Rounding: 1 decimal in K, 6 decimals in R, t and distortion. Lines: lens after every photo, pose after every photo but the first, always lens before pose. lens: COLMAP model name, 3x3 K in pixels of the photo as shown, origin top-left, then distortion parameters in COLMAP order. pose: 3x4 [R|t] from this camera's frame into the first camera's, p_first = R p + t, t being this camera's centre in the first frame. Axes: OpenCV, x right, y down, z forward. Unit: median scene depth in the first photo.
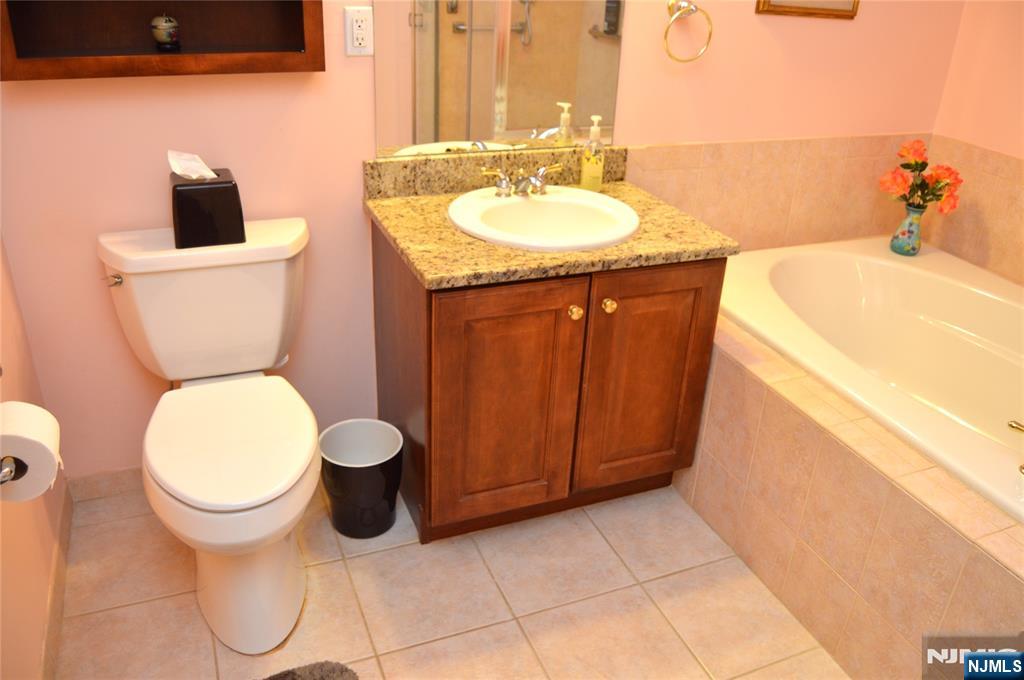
lens RADIAL K [[814.2, 0, 512.0], [0, 814.2, 340.0], [0, 0, 1]] dist [-0.082266, 0.006792]
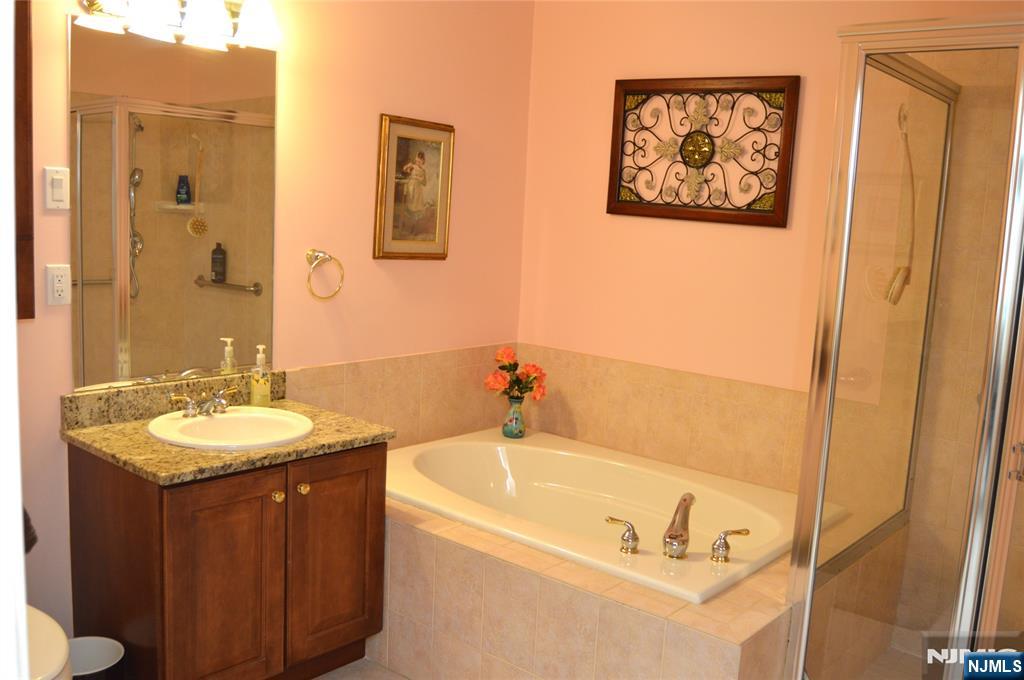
lens RADIAL K [[938.6, 0, 512.0], [0, 938.6, 340.0], [0, 0, 1]] dist [-0.083151, 0.003417]
pose [[0.888917, -0.062146, 0.453832, -0.201722], [0.194043, 0.948555, -0.250179, 0.141256], [-0.414937, 0.310452, 0.855247, -0.359797]]
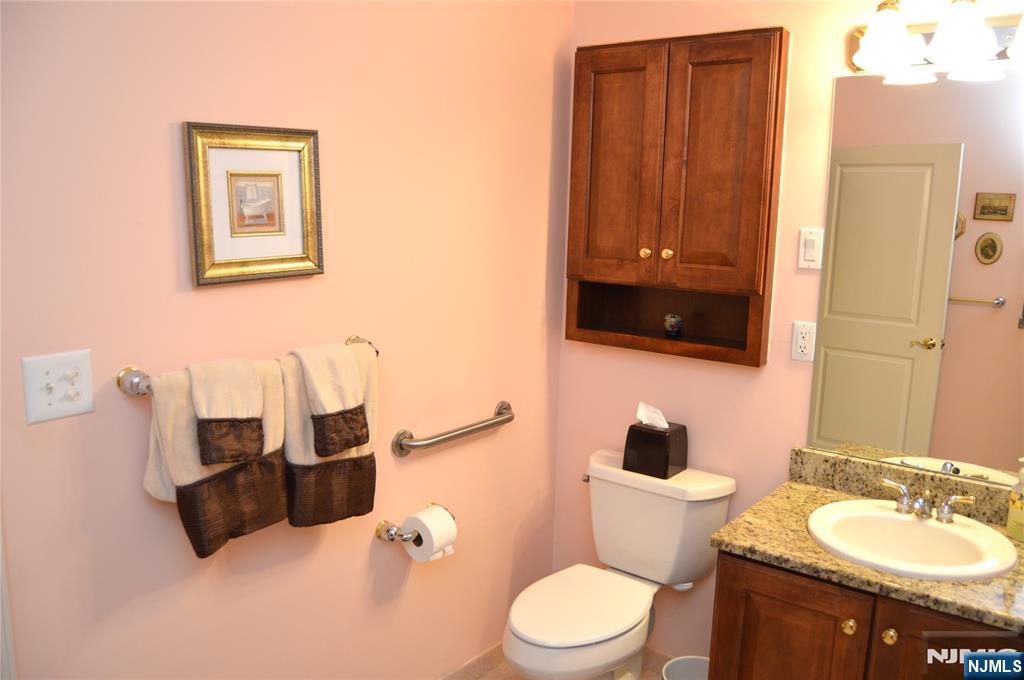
lens RADIAL K [[812.4, 0, 512.0], [0, 812.4, 340.0], [0, 0, 1]] dist [-0.070480, 0.004546]
pose [[0.494800, 0.102643, -0.862924, 0.592672], [-0.392353, 0.912414, -0.116446, -0.069127], [0.775391, 0.396188, 0.491735, 0.061155]]
